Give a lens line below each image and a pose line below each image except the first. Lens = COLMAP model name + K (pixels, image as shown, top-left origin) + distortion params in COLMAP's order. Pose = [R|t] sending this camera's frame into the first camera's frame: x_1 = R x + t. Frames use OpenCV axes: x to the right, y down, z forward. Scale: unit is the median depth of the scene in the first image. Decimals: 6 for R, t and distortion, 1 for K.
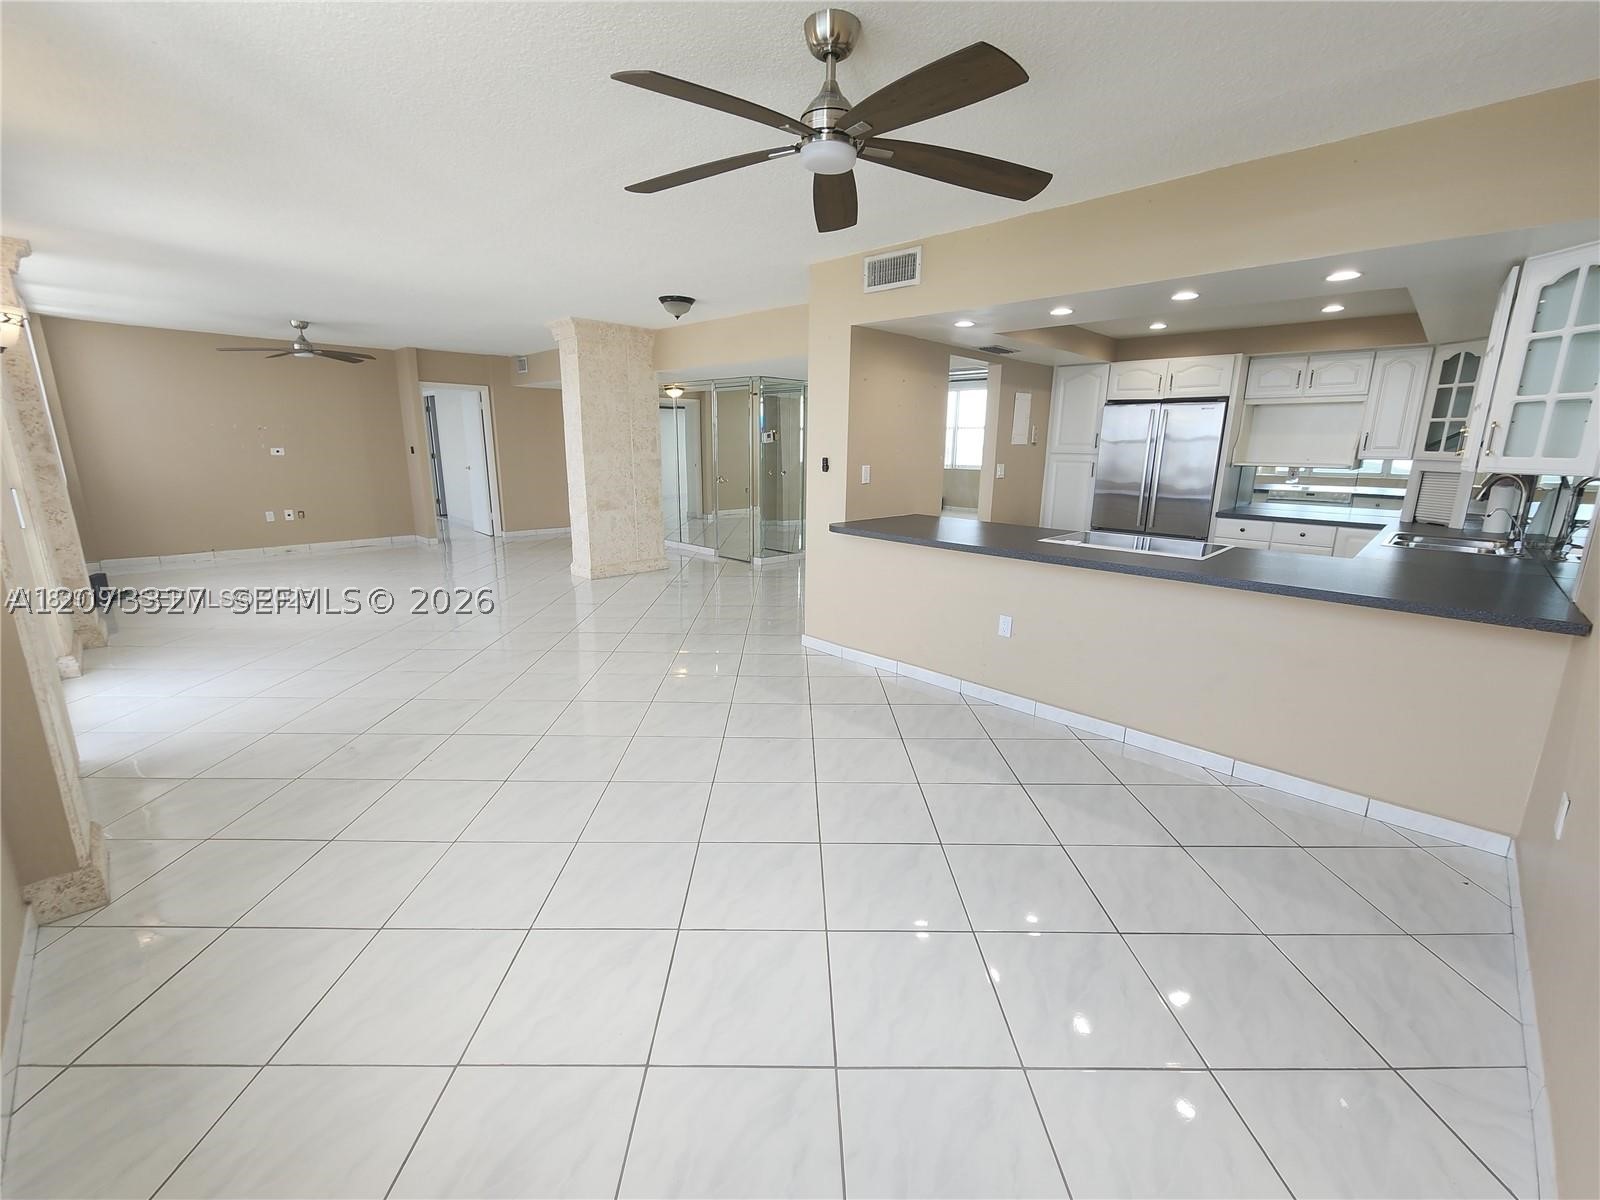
lens RADIAL K [[661.3, 0, 801.4], [0, 661.3, 595.6], [0, 0, 1]] dist [0.000064, 0.000382]
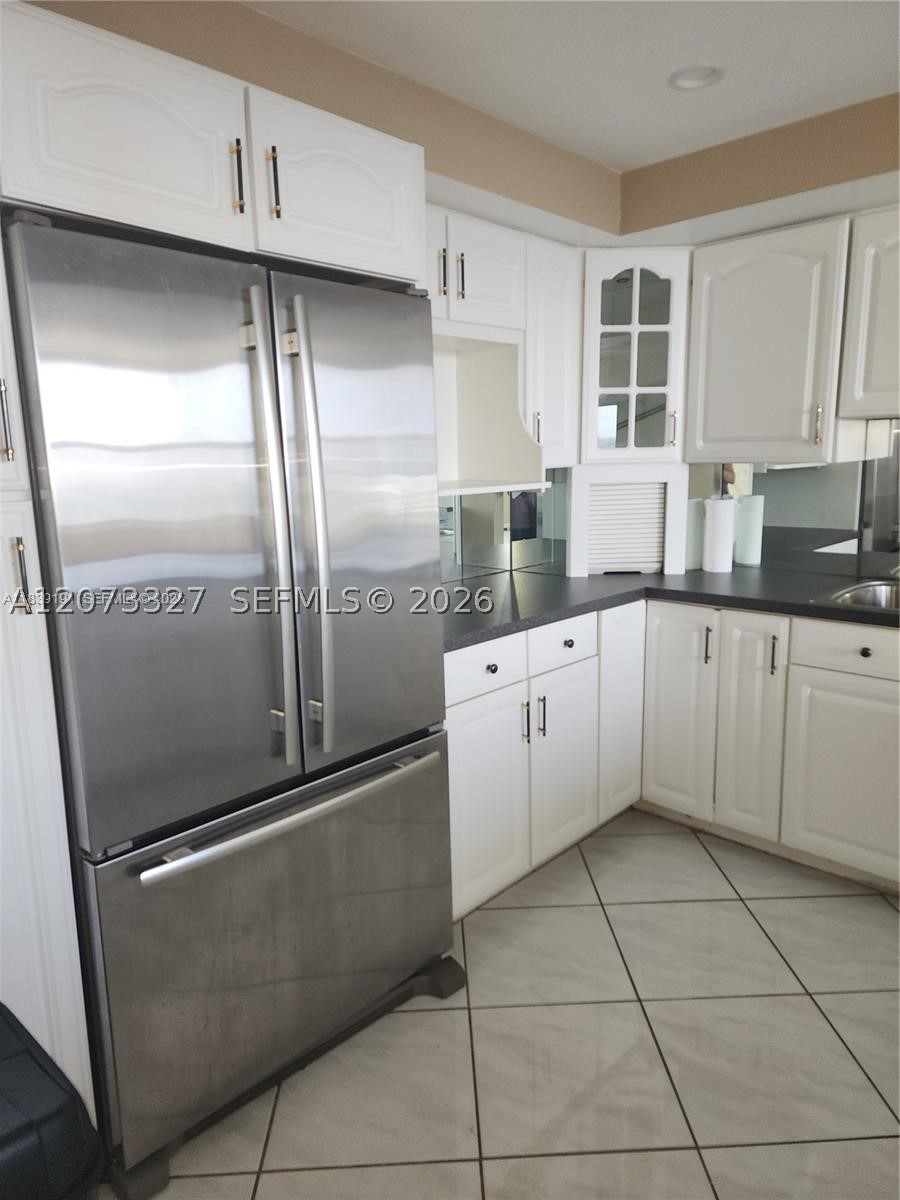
lens RADIAL K [[799.4, 0, 465.2], [0, 799.4, 596.0], [0, 0, 1]] dist [0.081360, -0.074712]
pose [[-0.040957, -0.184689, 0.981943, 0.276170], [0.244483, 0.951041, 0.189074, -0.259067], [-0.968788, 0.247813, 0.006201, 1.152414]]
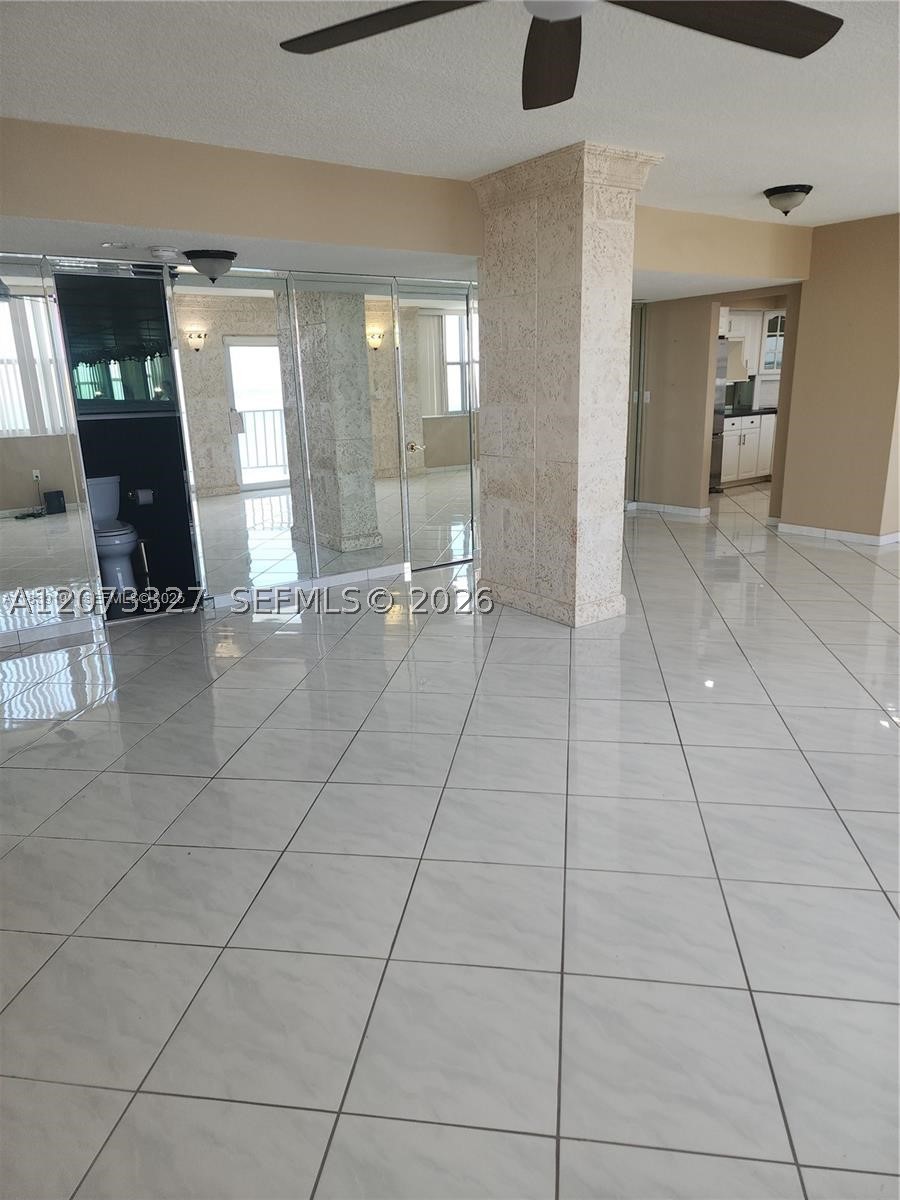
lens RADIAL K [[799.4, 0, 454.2], [0, 799.4, 606.1], [0, 0, 1]] dist [0.081360, -0.074712]
pose [[0.152305, -0.287851, 0.945487, -1.545080], [0.252755, 0.936179, 0.244302, -0.377898], [-0.955467, 0.201768, 0.215340, 1.497811]]
